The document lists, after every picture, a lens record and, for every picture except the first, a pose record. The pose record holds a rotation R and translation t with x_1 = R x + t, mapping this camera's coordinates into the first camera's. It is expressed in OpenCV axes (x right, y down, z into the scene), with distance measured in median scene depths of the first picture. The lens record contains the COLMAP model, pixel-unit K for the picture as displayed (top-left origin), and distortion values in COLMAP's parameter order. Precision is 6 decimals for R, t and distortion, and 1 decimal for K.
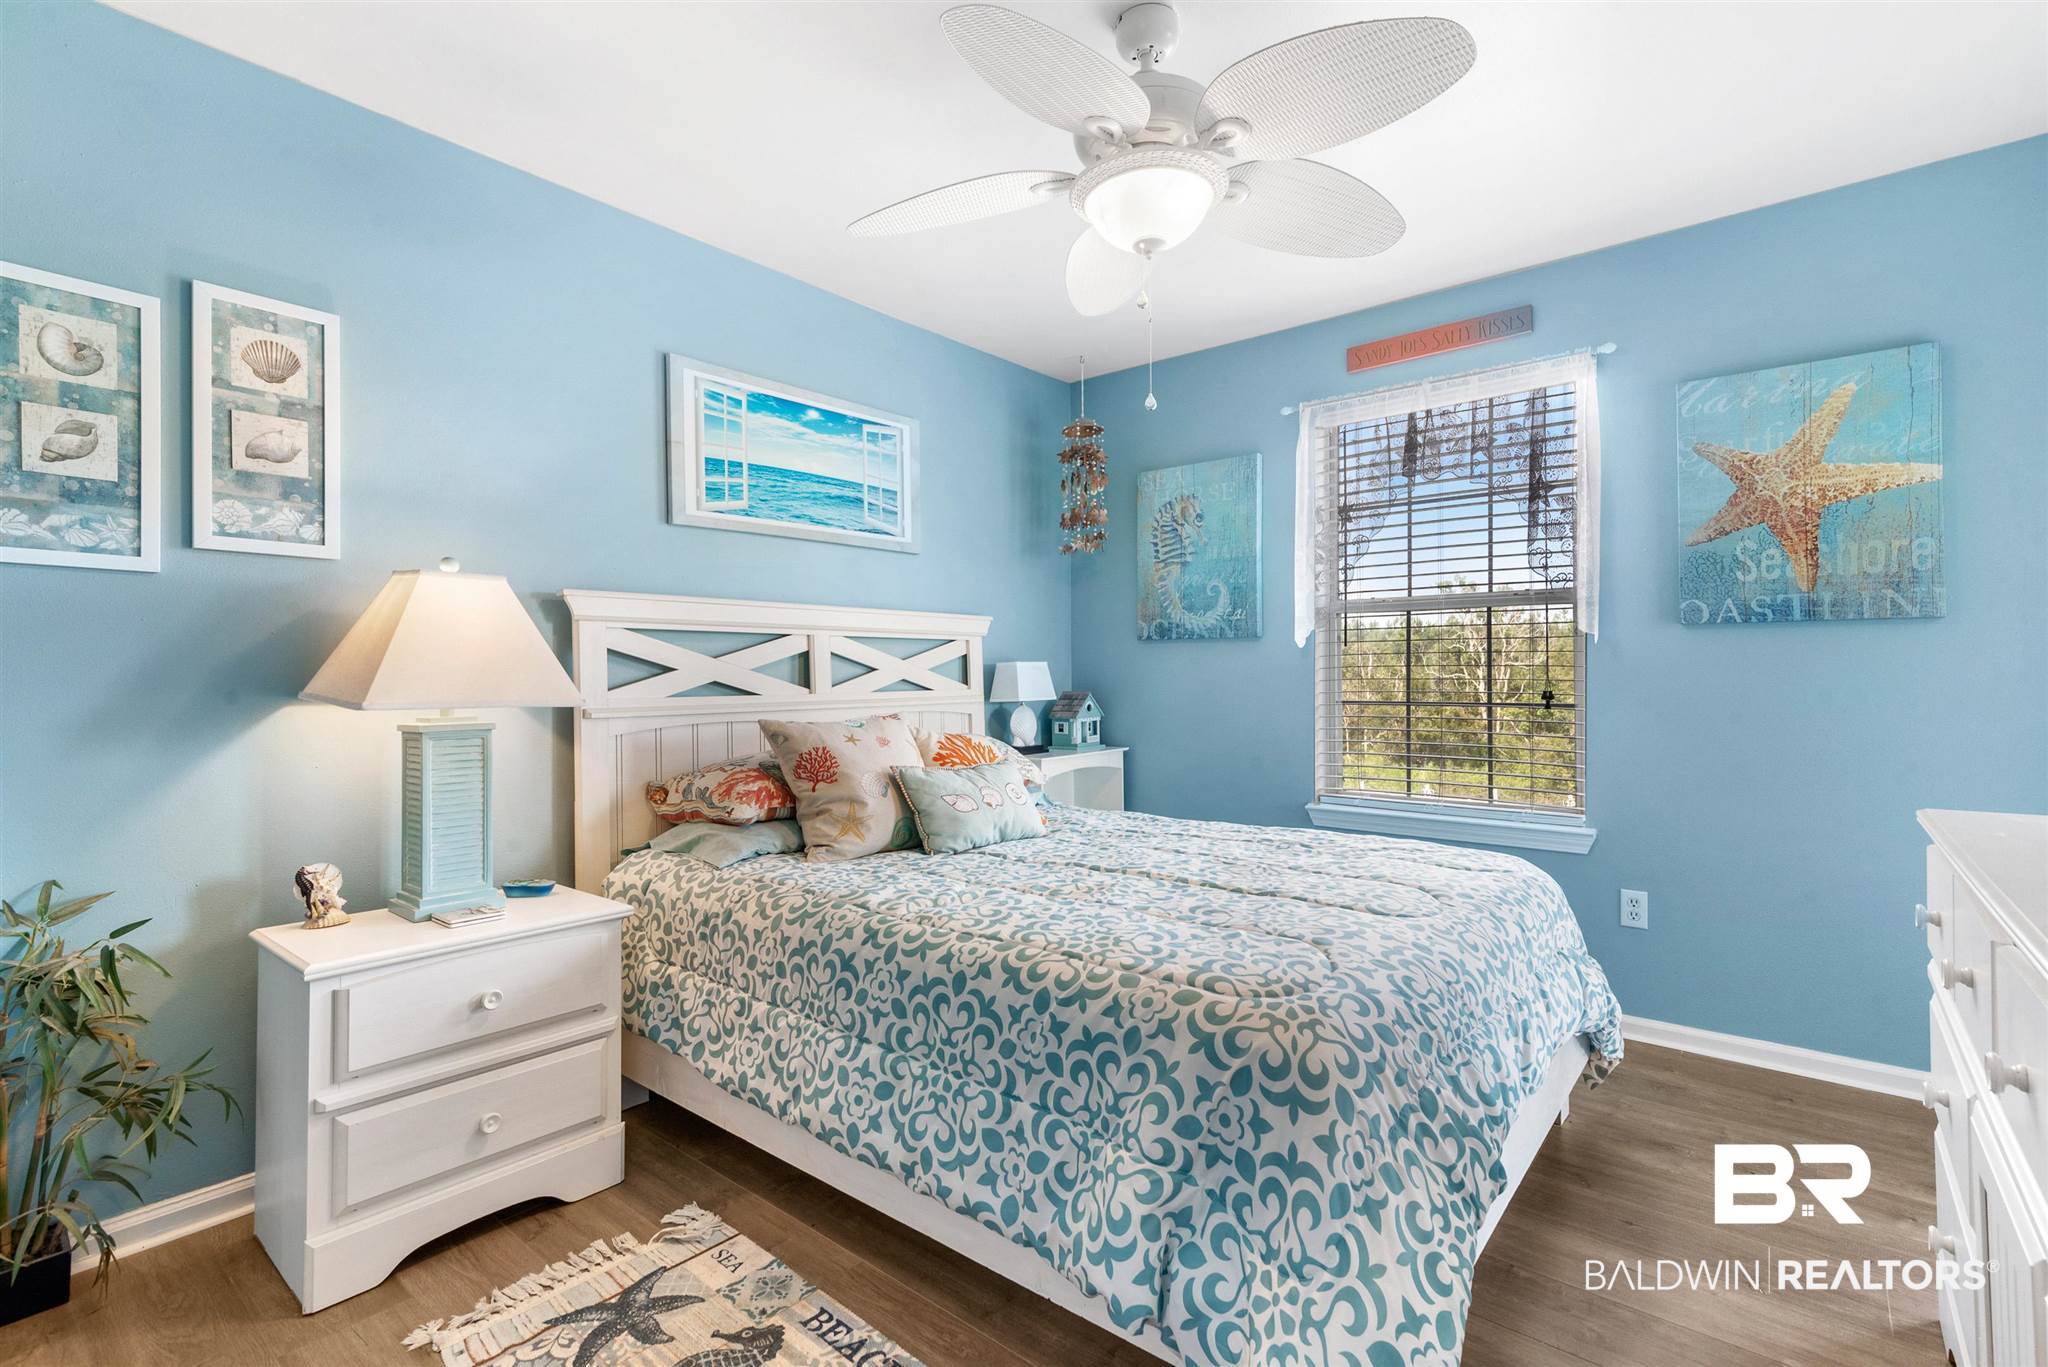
lens RADIAL K [[944.9, 0, 1026.9], [0, 944.9, 670.6], [0, 0, 1]] dist [0.014238, -0.000097]
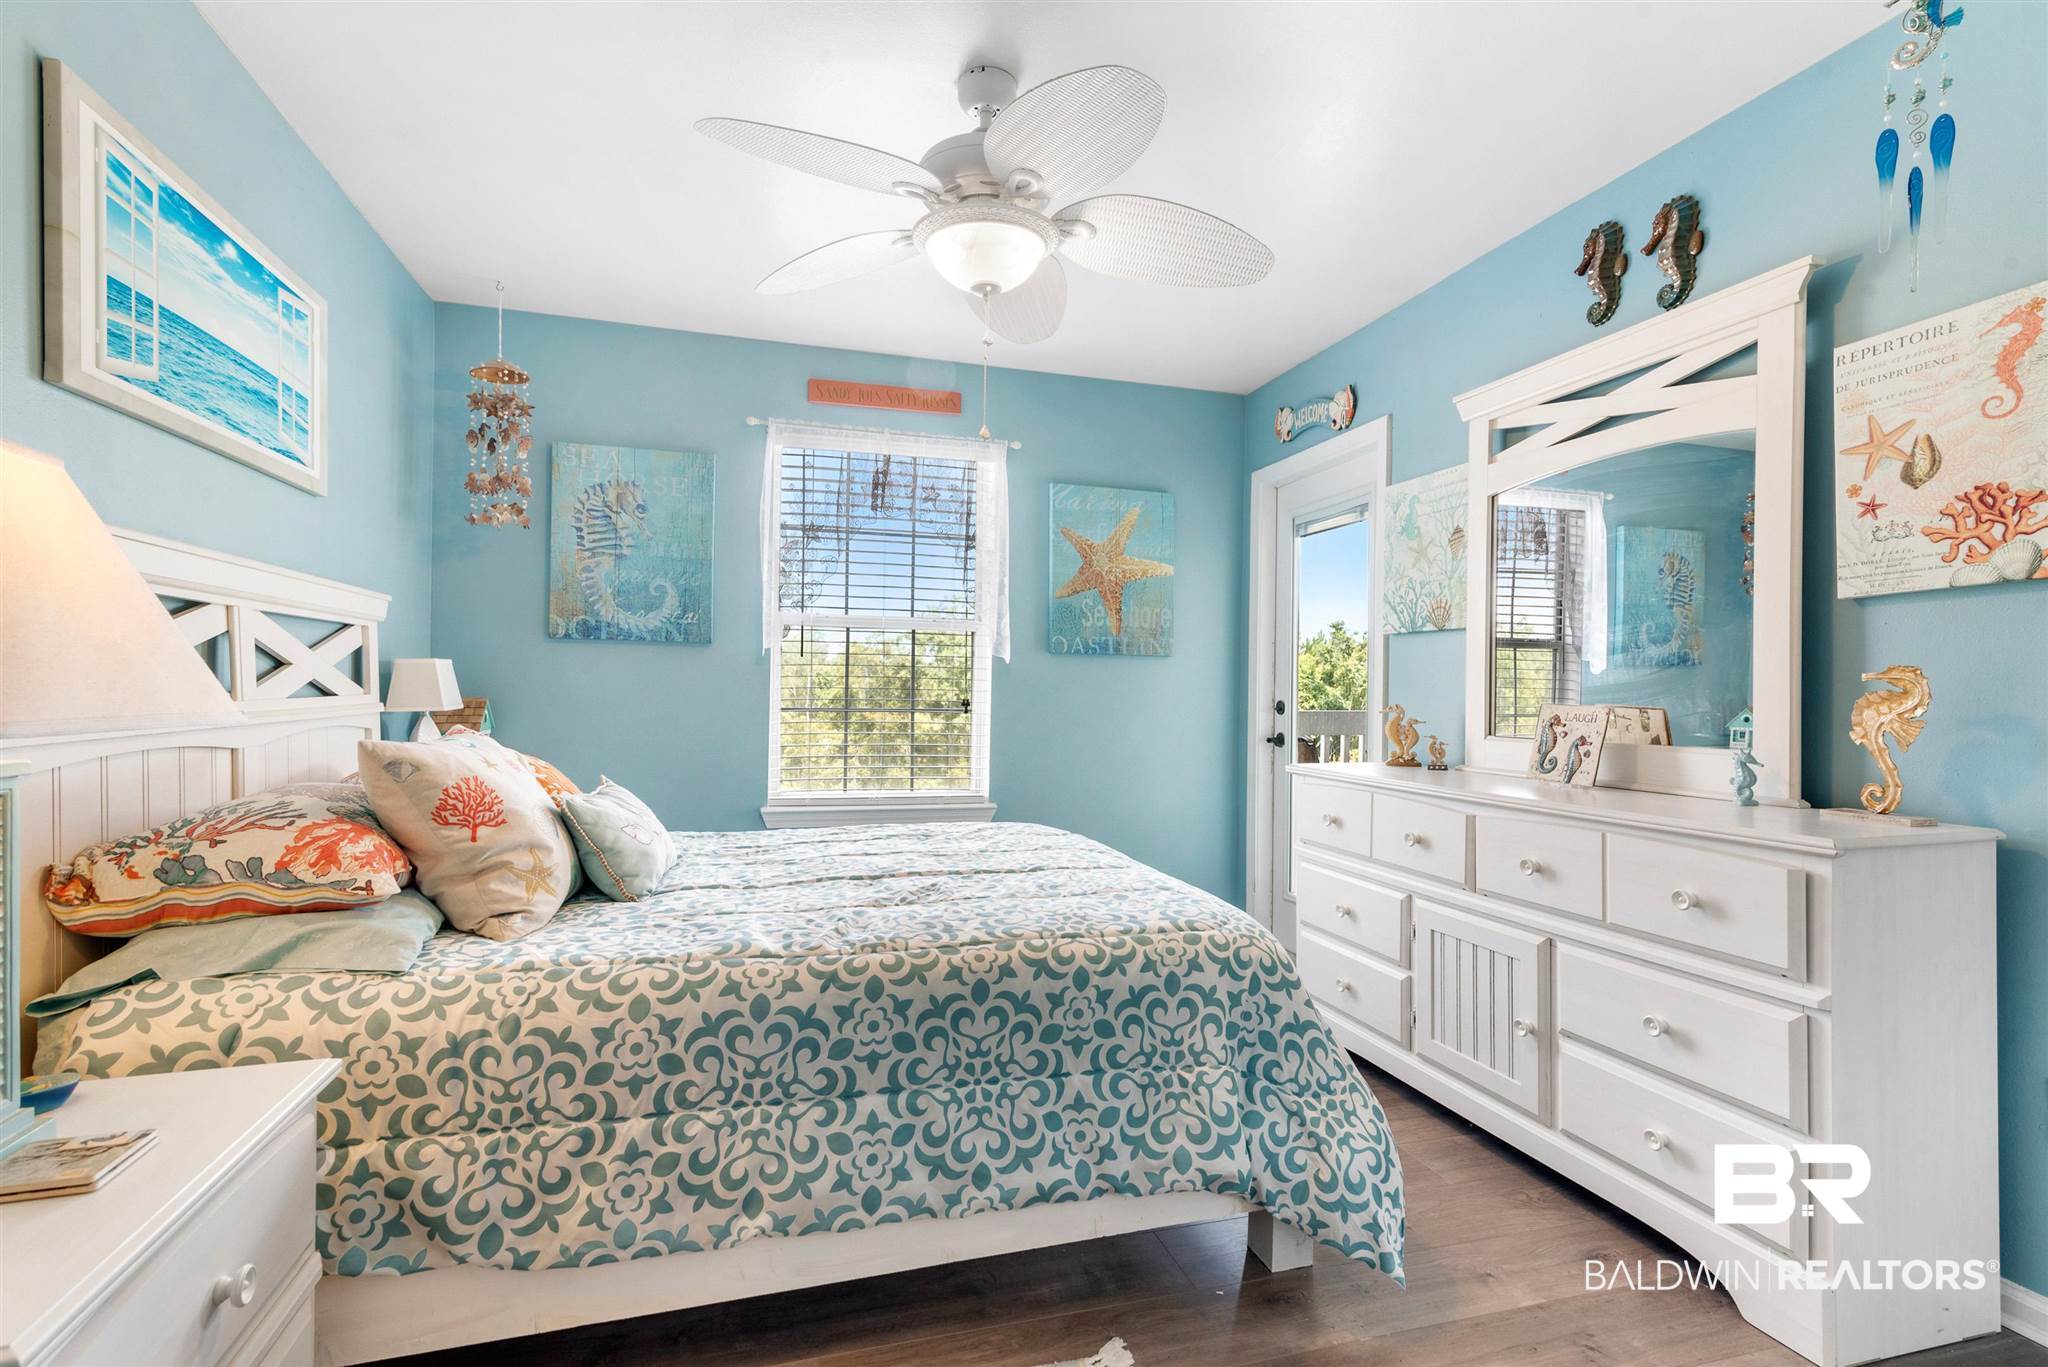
lens RADIAL K [[957.8, 0, 1024.0], [0, 957.8, 683.5], [0, 0, 1]] dist [0.014439, -0.000593]
pose [[0.557072, 0.016508, 0.830300, -0.557894], [-0.021638, 0.999751, -0.005359, 0.006395], [-0.830182, -0.014981, 0.557291, 0.253676]]
